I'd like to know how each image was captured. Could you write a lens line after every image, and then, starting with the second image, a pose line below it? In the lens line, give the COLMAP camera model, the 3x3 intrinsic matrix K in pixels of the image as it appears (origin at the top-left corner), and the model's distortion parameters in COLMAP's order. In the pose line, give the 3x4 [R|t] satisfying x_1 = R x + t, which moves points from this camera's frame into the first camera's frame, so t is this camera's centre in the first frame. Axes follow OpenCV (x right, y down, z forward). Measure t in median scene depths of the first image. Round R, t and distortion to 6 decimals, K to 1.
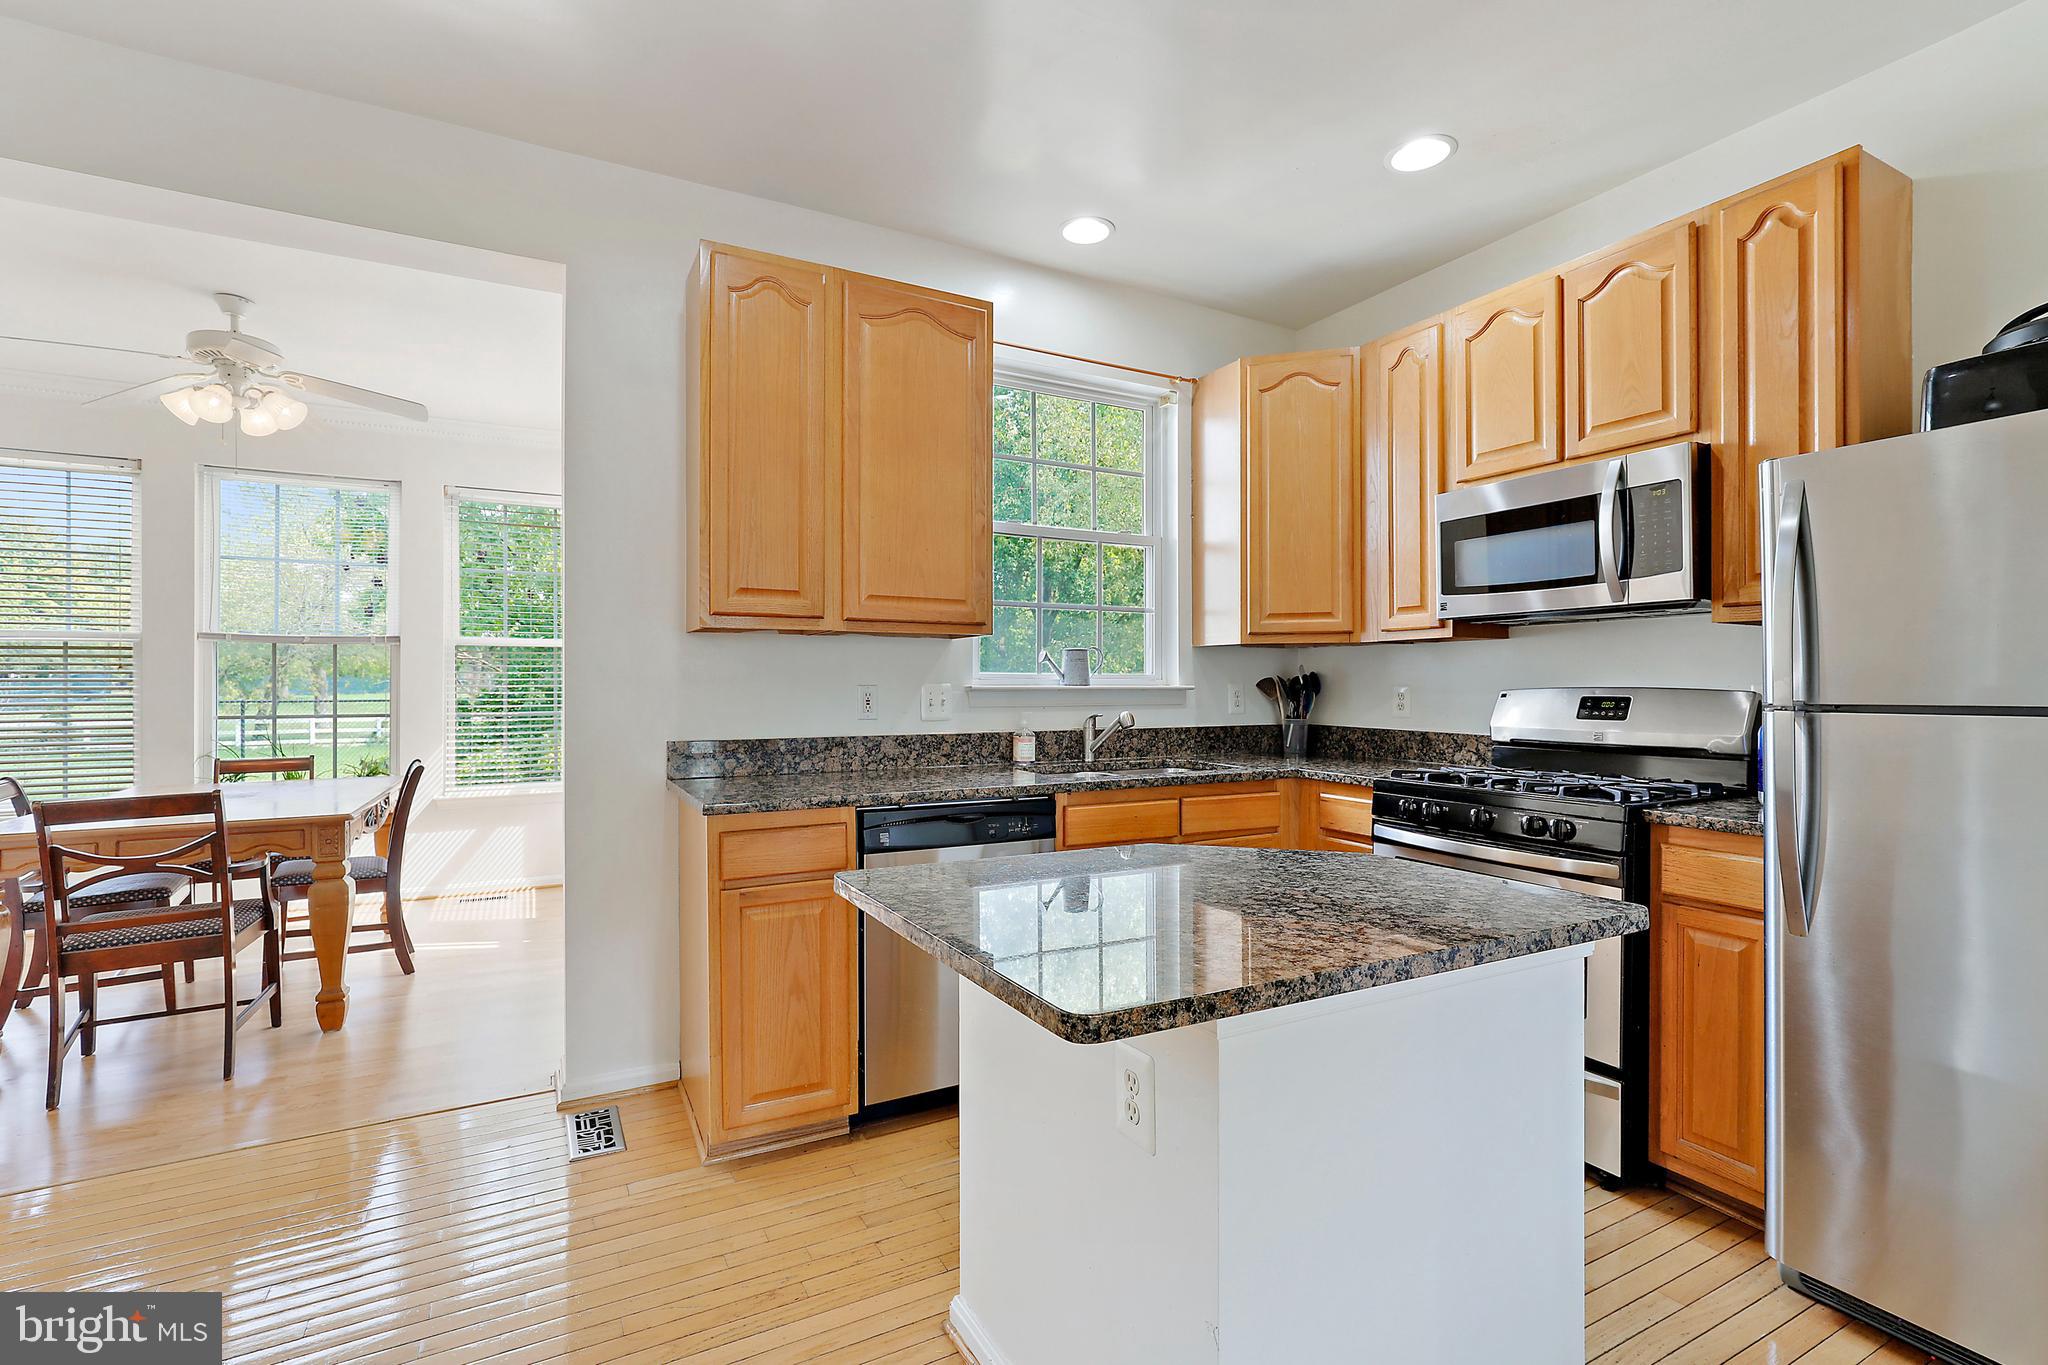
lens RADIAL K [[935.2, 0, 1006.6], [0, 935.2, 680.0], [0, 0, 1]] dist [-0.012148, 0.000126]
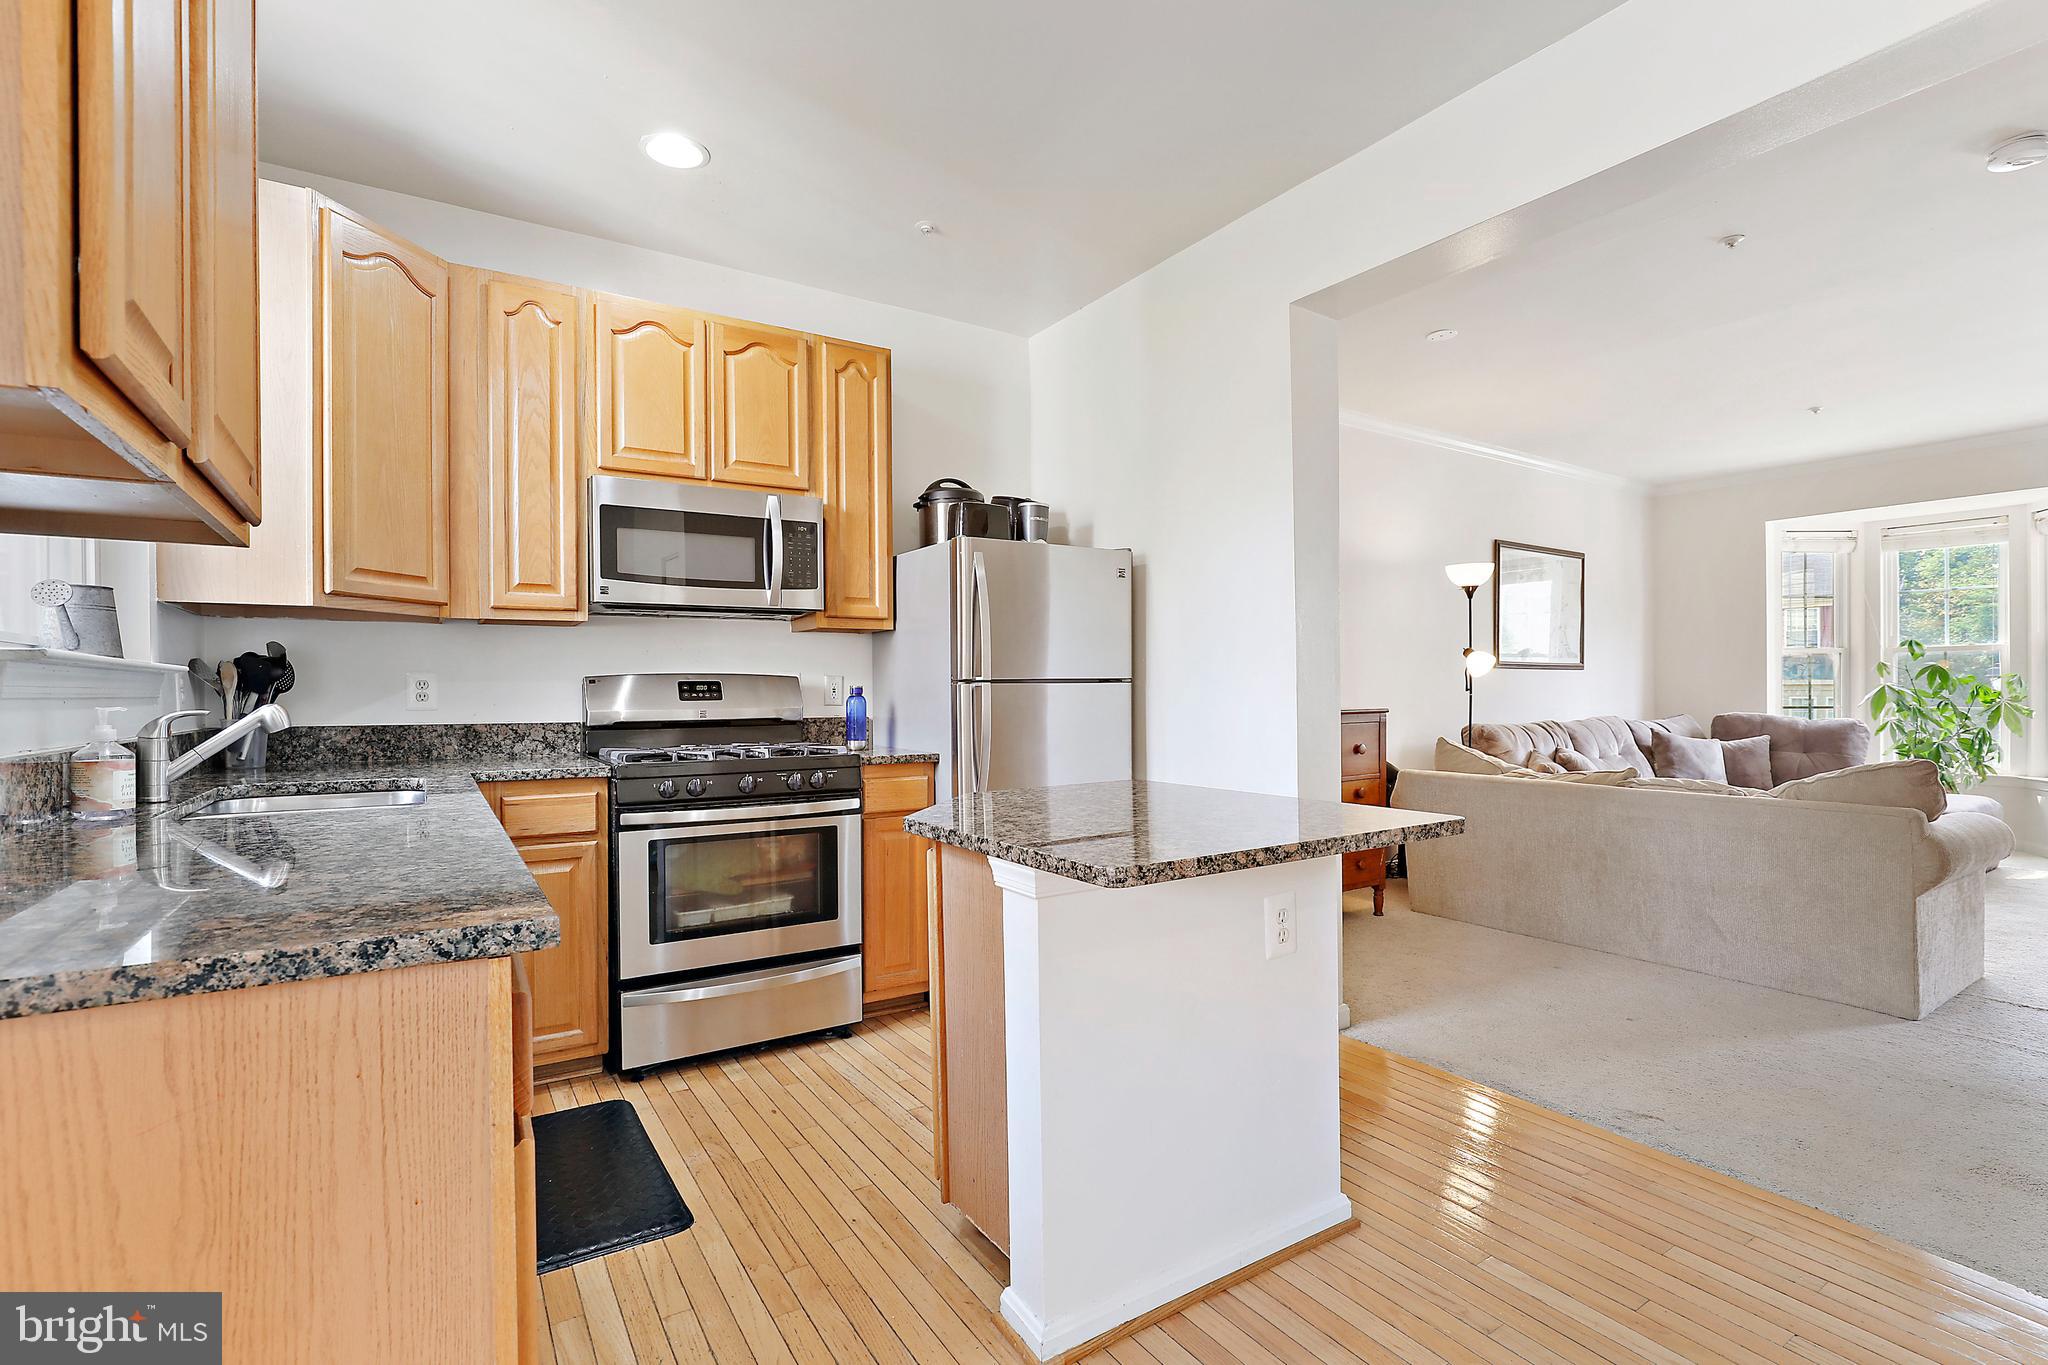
lens RADIAL K [[935.2, 0, 1011.7], [0, 935.2, 691.3], [0, 0, 1]] dist [-0.012148, 0.000126]
pose [[-0.078881, -0.000970, 0.996884, -0.601746], [0.000954, 0.999999, 0.001048, 0.030337], [-0.996884, 0.001034, -0.078880, 0.703340]]
